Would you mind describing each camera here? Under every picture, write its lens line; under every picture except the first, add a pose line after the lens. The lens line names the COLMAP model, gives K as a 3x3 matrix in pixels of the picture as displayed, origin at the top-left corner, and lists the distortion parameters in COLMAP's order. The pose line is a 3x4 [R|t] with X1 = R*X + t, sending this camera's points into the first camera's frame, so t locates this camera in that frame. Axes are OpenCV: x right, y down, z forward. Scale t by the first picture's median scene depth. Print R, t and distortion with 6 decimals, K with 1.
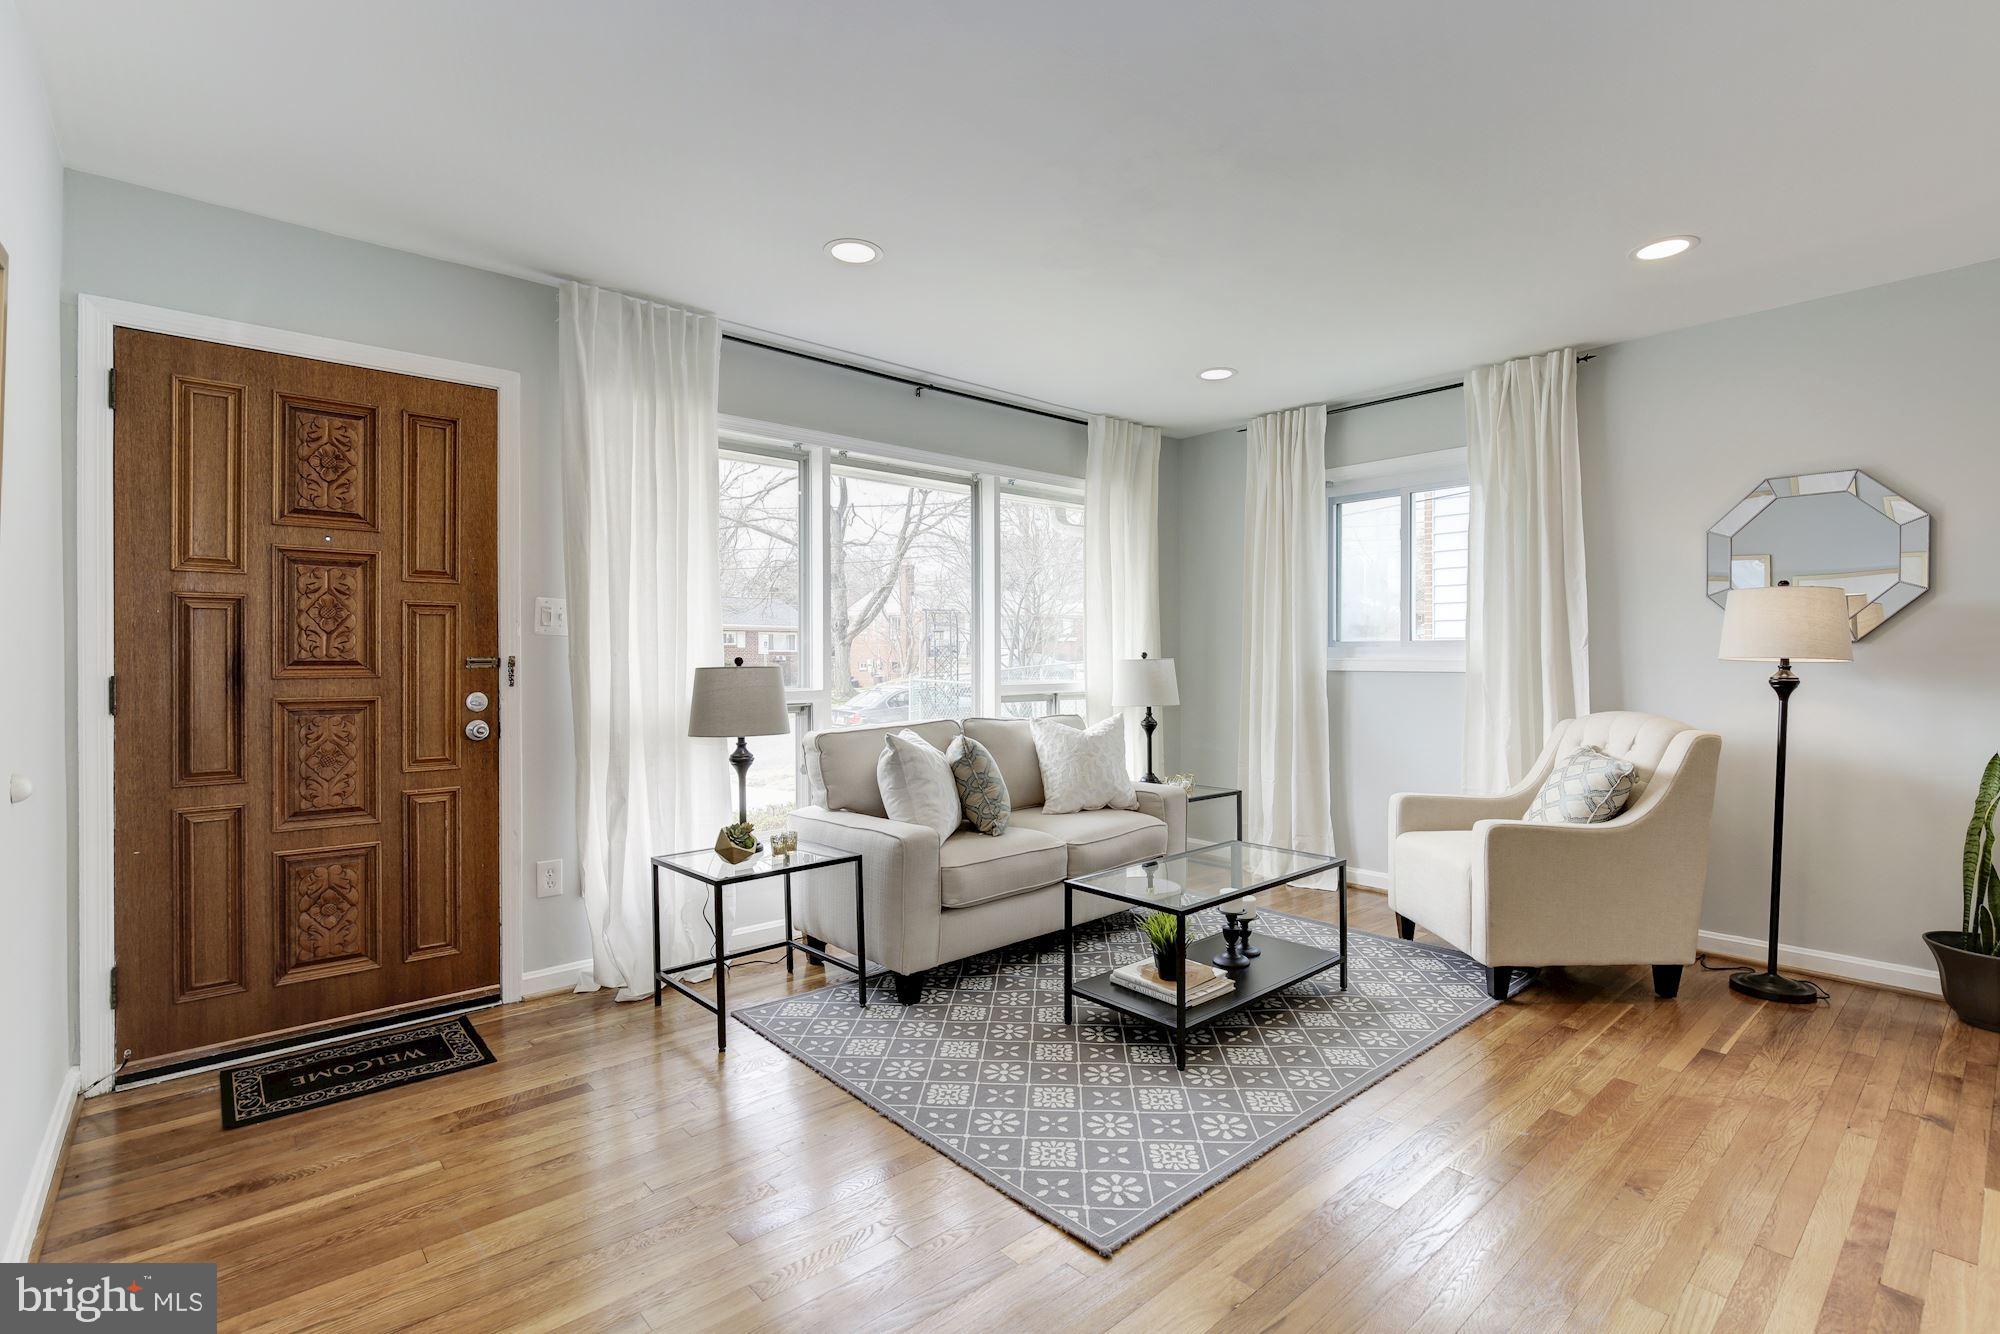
lens RADIAL K [[920.7, 0, 1005.4], [0, 920.7, 658.1], [0, 0, 1]] dist [-0.017988, 0.005988]
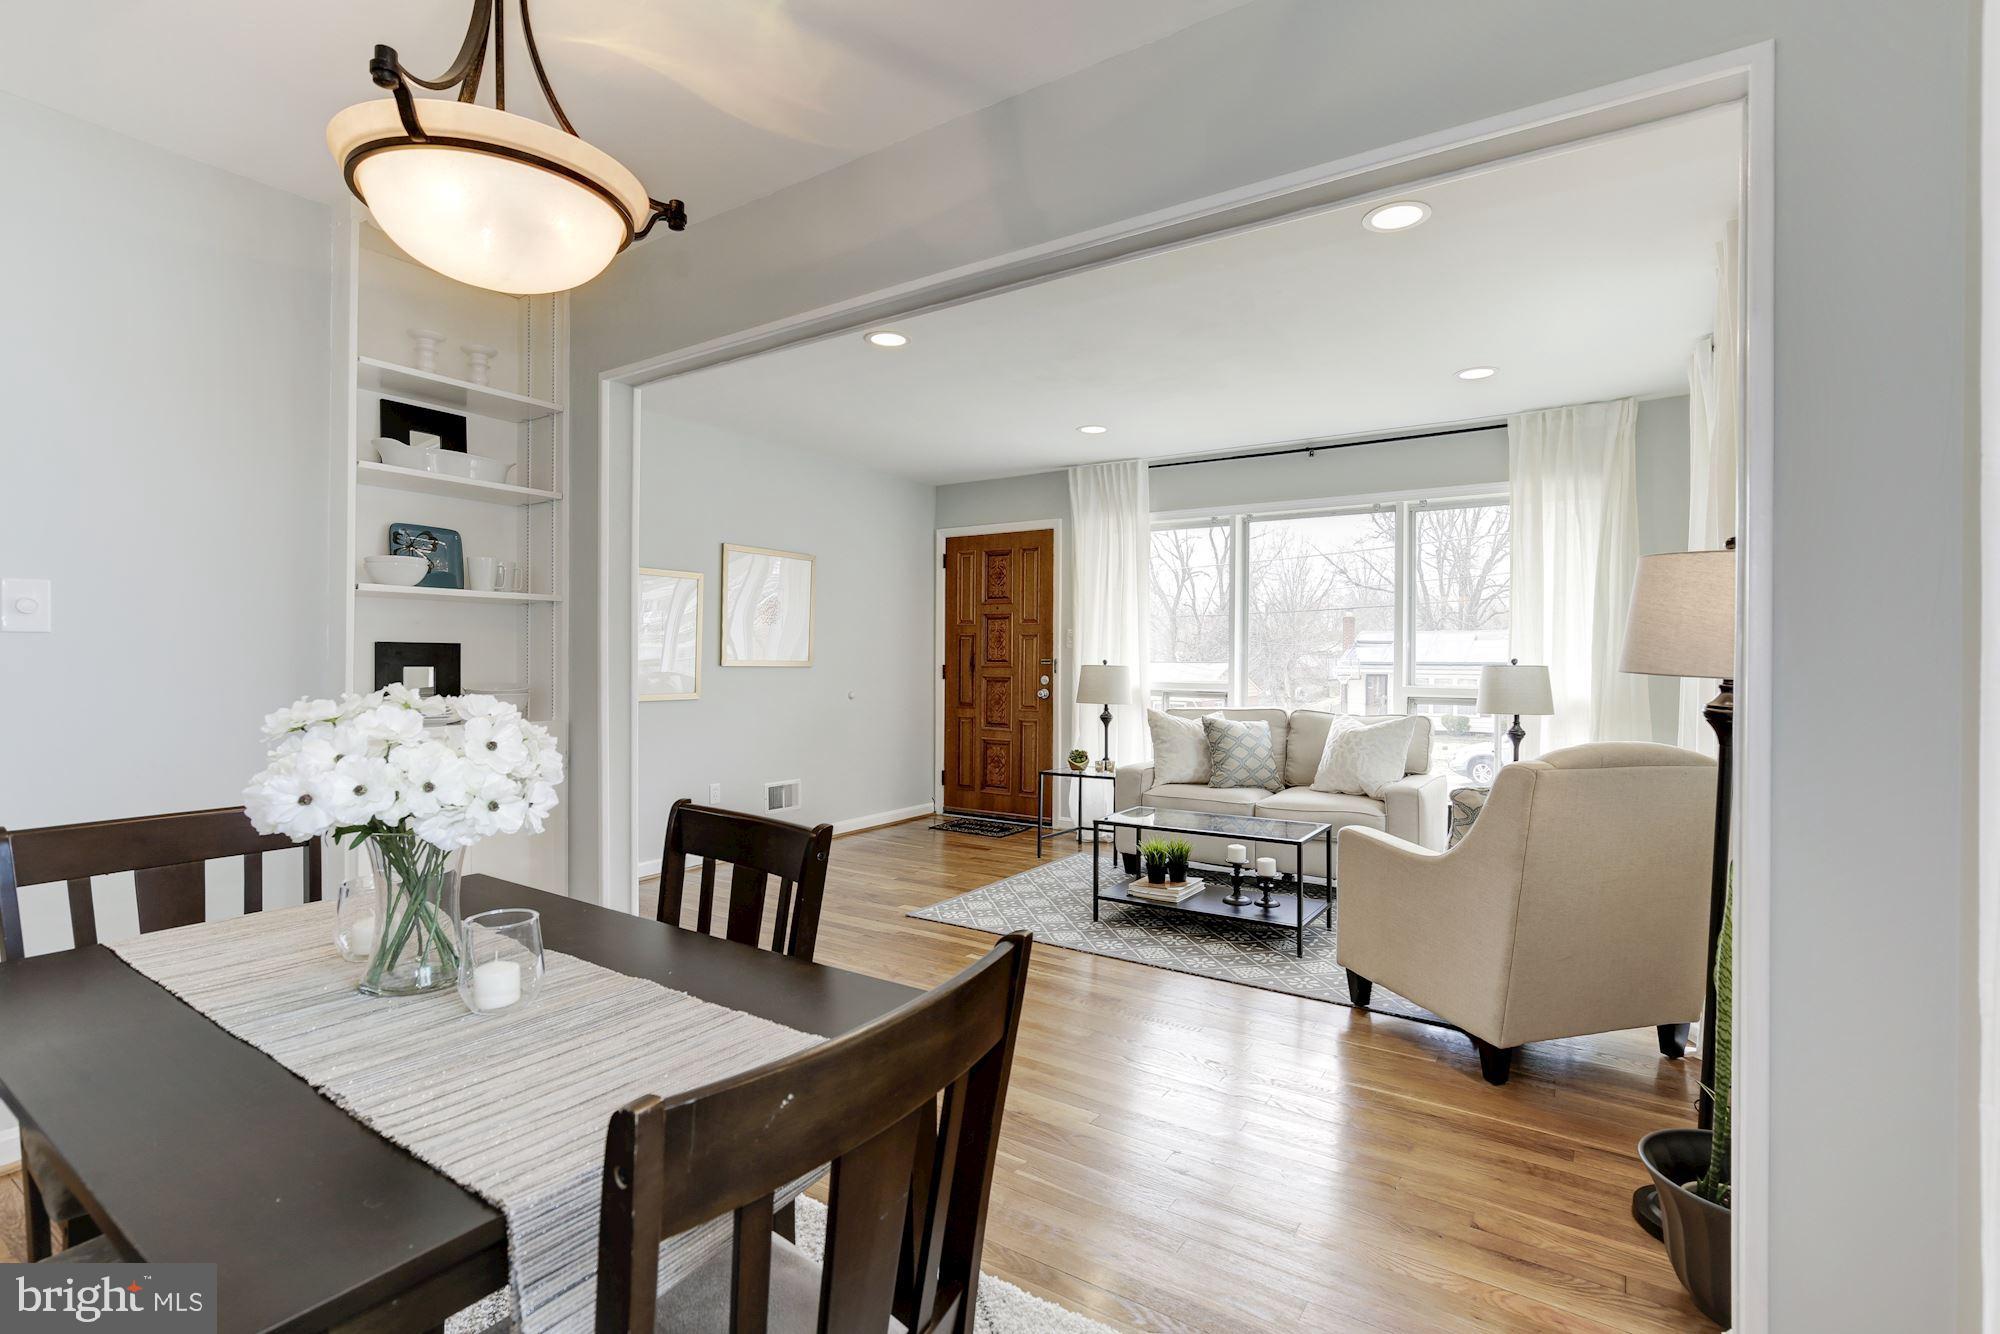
lens RADIAL K [[920.7, 0, 1013.9], [0, 920.7, 656.2], [0, 0, 1]] dist [-0.017988, 0.005988]
pose [[0.265687, 0.002502, -0.964056, 1.472095], [-0.007862, 0.999969, 0.000429, -0.007639], [0.964027, 0.007465, 0.265698, 0.383104]]
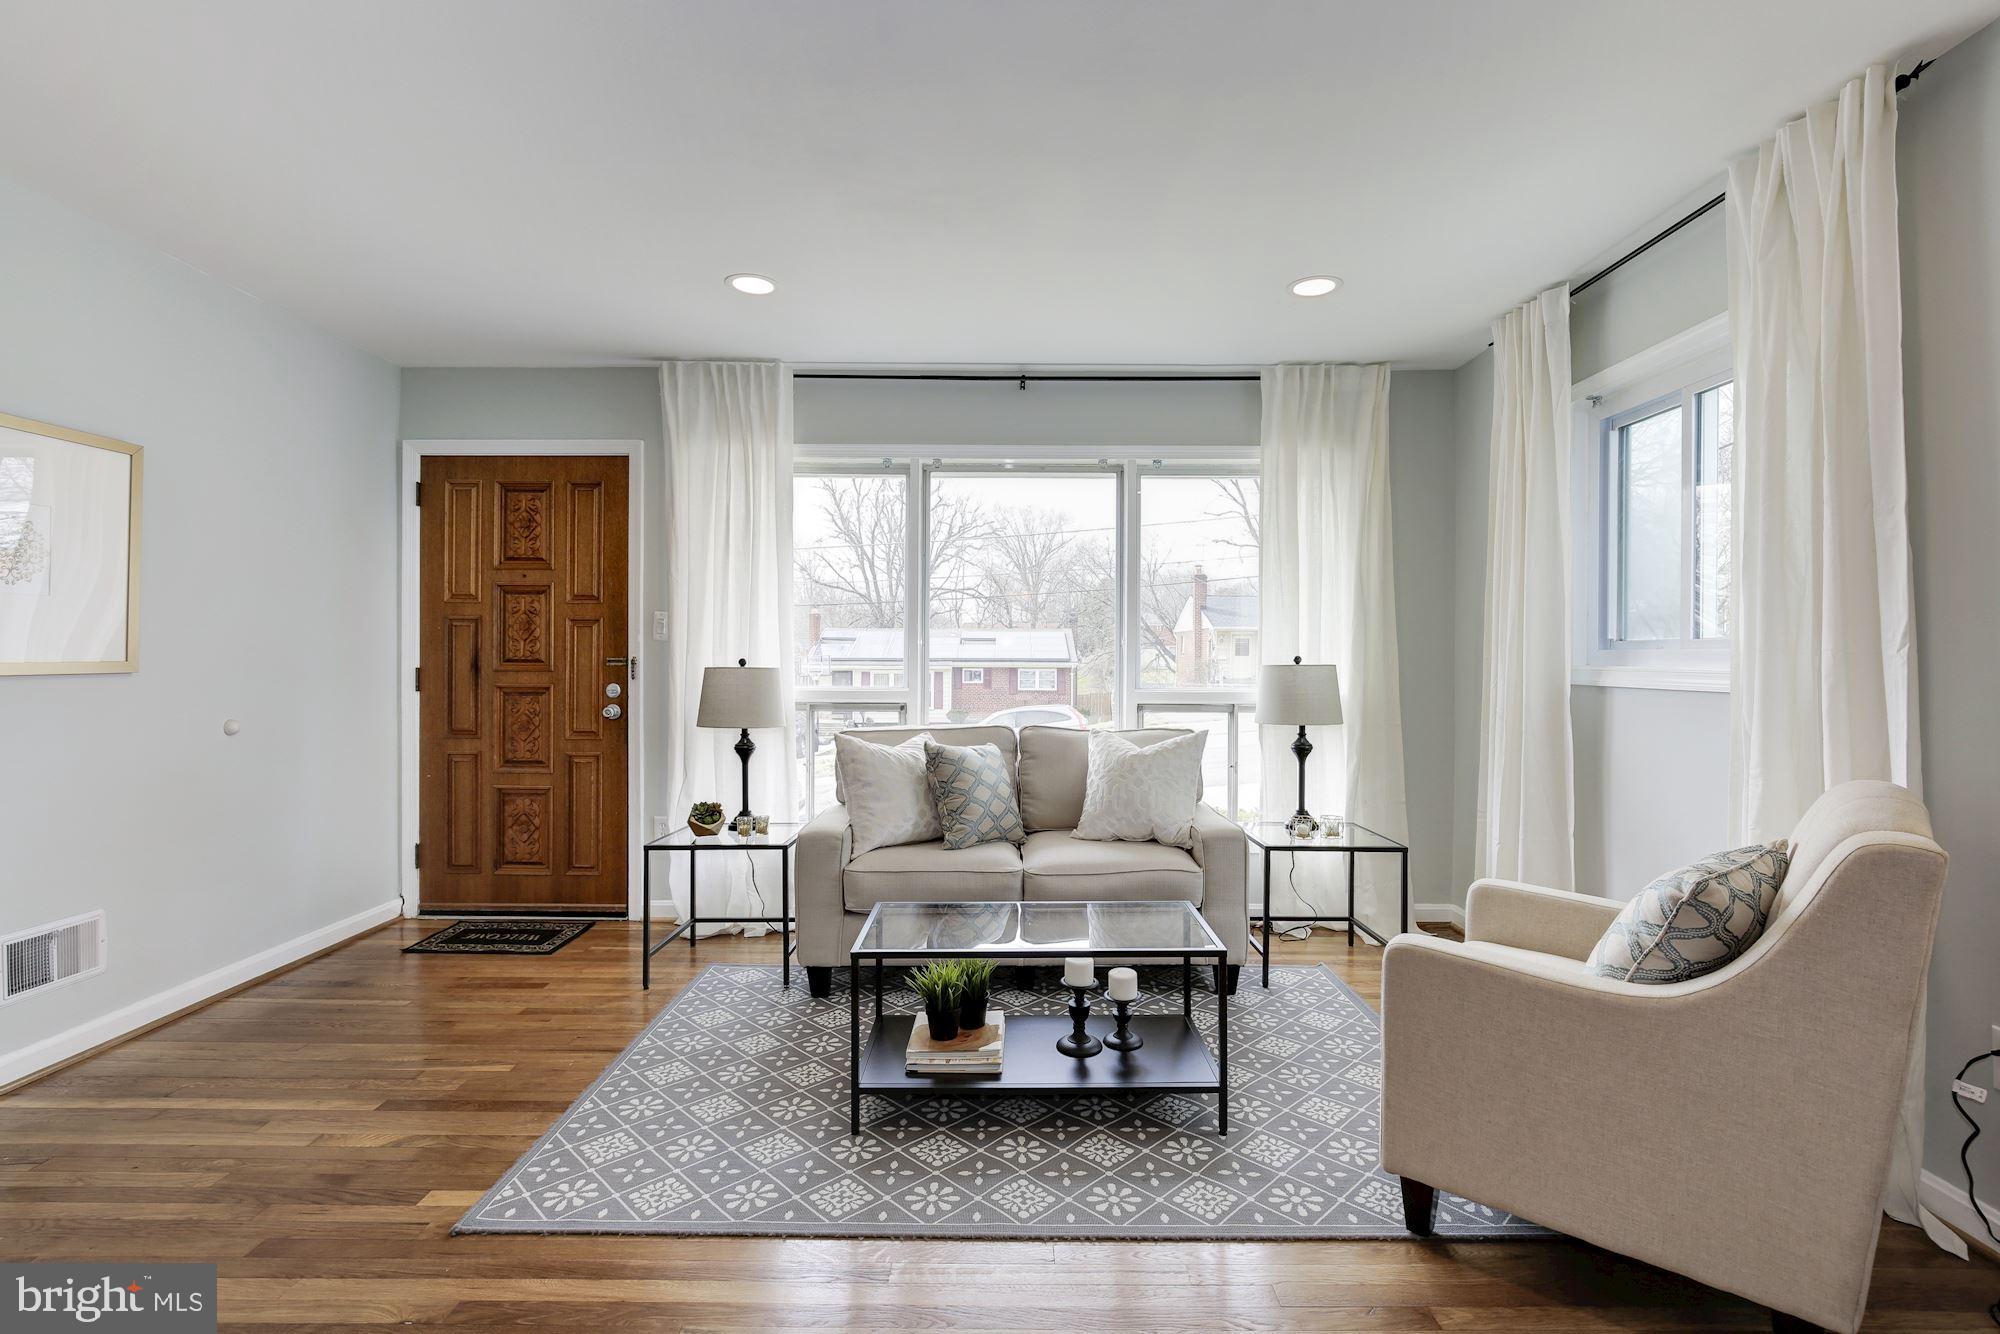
lens RADIAL K [[920.7, 0, 1004.3], [0, 920.7, 659.0], [0, 0, 1]] dist [-0.017988, 0.005988]
pose [[0.748737, 0.007185, -0.662829, 0.764060], [-0.007043, 0.999971, 0.002884, -0.006796], [0.662830, 0.002509, 0.748765, 0.382772]]
